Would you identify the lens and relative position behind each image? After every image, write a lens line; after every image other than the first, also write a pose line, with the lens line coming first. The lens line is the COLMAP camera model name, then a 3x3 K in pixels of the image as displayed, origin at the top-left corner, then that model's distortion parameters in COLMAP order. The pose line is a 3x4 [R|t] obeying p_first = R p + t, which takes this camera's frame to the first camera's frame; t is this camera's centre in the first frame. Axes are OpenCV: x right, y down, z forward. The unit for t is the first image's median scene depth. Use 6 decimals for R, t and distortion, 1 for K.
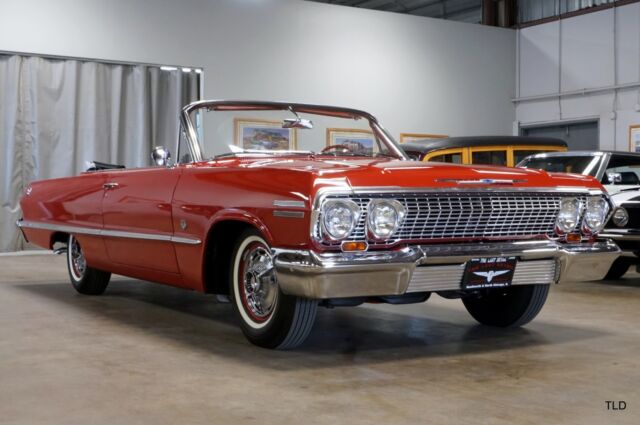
lens RADIAL K [[893.8, 0, 320.0], [0, 893.8, 212.5], [0, 0, 1]] dist [0.007779, 0.009461]
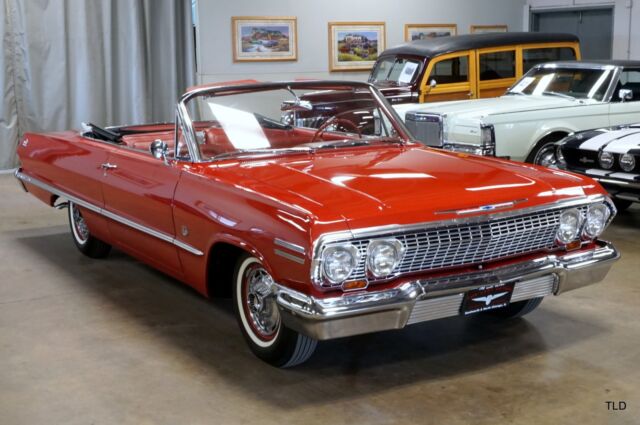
lens RADIAL K [[919.7, 0, 320.0], [0, 919.7, 212.5], [0, 0, 1]] dist [0.013014, 0.031667]
pose [[0.999853, -0.015917, -0.006301, 0.006244], [0.016737, 0.986211, 0.164644, -0.196631], [0.003593, -0.164725, 0.986333, -0.017511]]
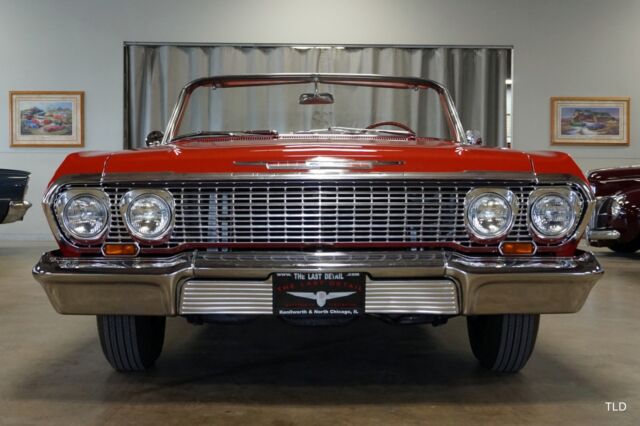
lens RADIAL K [[868.5, 0, 320.0], [0, 868.5, 213.0], [0, 0, 1]] dist [0.021570, 0.002842]
pose [[0.856884, 0.018920, -0.515163, 0.524929], [-0.011038, 0.999771, 0.018359, -0.008823], [0.515392, -0.010045, 0.856896, 0.400625]]
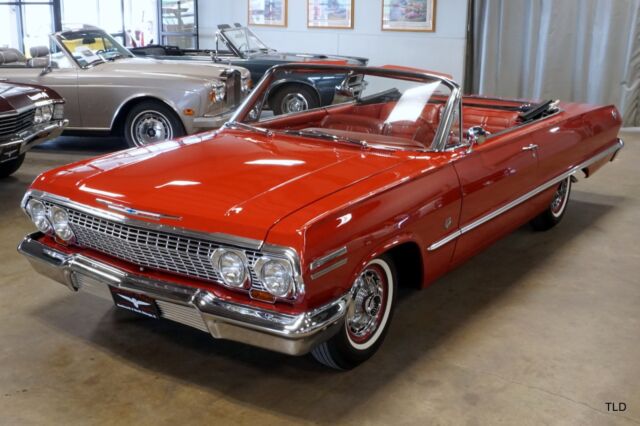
lens RADIAL K [[750.0, 0, 320.0], [0, 750.0, 213.0], [0, 0, 1]] dist [-0.007375, -0.024231]
pose [[0.393707, 0.254661, -0.883257, 0.962377], [-0.025527, 0.963518, 0.266424, -0.248878], [0.918882, -0.082346, 0.385844, 0.847467]]
